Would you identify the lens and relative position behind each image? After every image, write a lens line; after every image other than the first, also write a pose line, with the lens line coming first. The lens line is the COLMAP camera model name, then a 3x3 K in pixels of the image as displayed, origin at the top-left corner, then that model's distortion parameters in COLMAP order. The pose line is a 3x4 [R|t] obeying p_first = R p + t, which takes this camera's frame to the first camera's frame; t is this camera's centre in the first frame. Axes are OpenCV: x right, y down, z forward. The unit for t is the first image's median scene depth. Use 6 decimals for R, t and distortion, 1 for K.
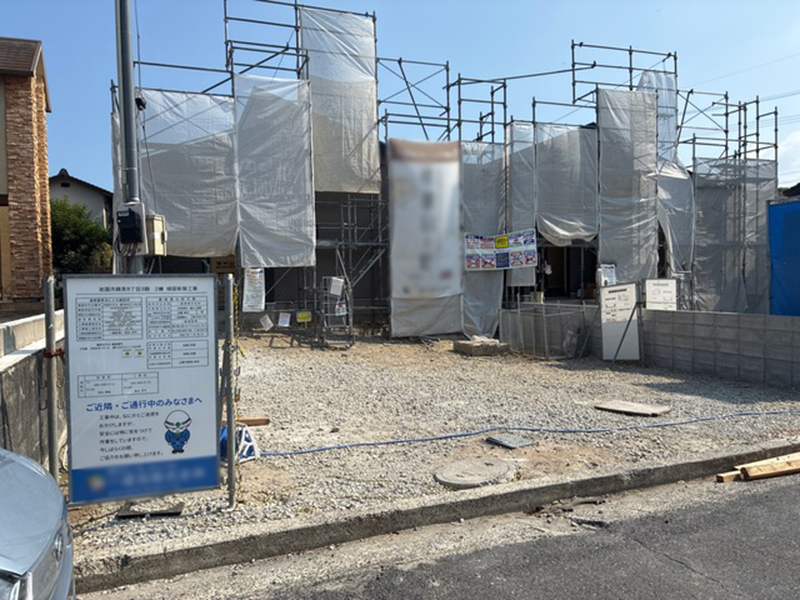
lens RADIAL K [[610.0, 0, 400.0], [0, 610.0, 300.0], [0, 0, 1]] dist [0.071606, -0.095199]
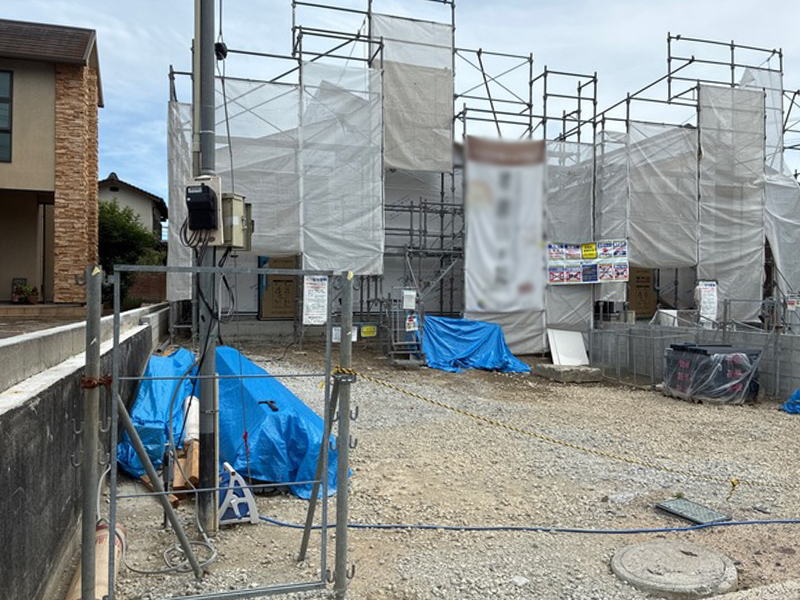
lens RADIAL K [[613.1, 0, 403.5], [0, 613.1, 295.4], [0, 0, 1]] dist [0.042721, -0.040104]
pose [[0.998322, 0.025319, -0.052079, -0.055764], [-0.026974, 0.999145, -0.031321, 0.001594], [0.051242, 0.032673, 0.998152, 0.098543]]
